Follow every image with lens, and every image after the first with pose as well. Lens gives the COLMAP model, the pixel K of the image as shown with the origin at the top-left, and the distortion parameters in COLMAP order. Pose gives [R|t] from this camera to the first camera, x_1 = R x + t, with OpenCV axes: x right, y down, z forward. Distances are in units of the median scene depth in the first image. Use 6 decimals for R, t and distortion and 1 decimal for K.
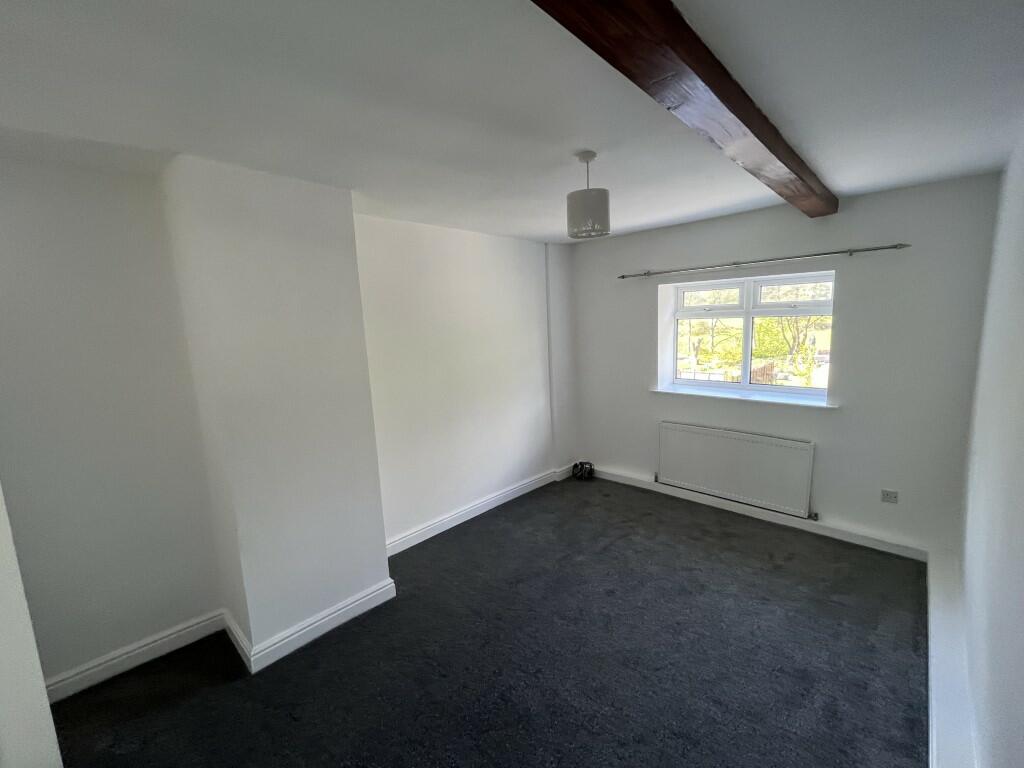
lens RADIAL K [[415.4, 0, 501.5], [0, 415.4, 386.4], [0, 0, 1]] dist [-0.002089, 0.000071]
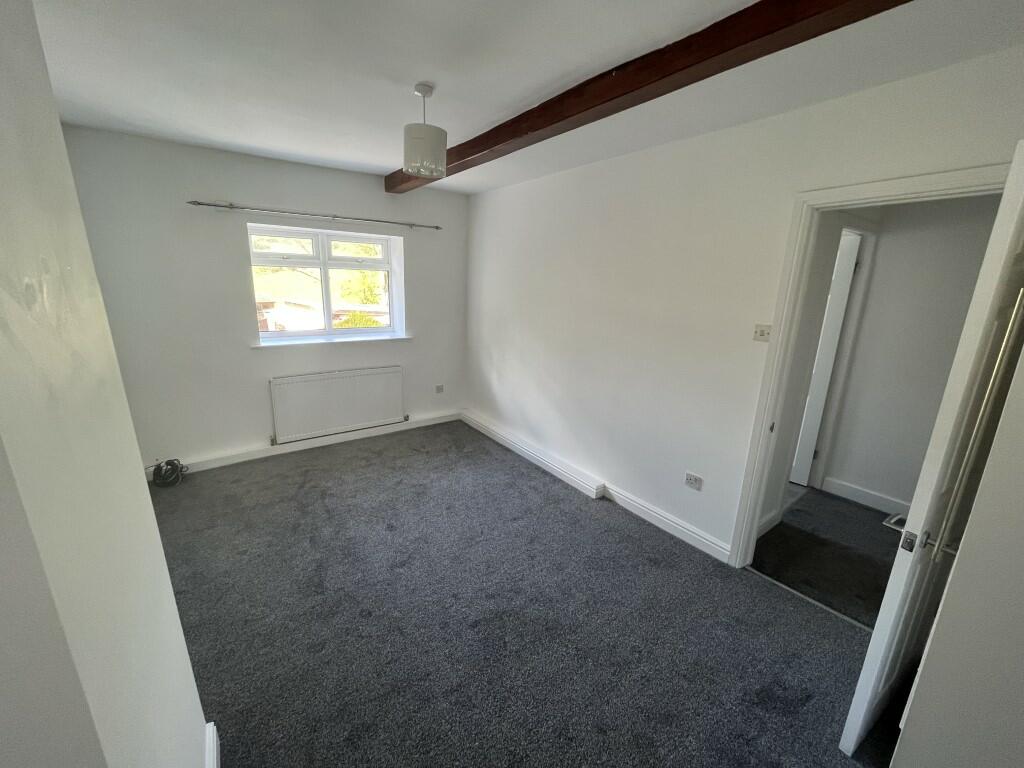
lens RADIAL K [[415.4, 0, 501.5], [0, 415.4, 386.4], [0, 0, 1]] dist [-0.002089, 0.000071]
pose [[0.181307, -0.204871, 0.961850, -0.496709], [0.116846, 0.975619, 0.185778, -0.012100], [-0.976460, 0.078706, 0.200825, 0.388853]]
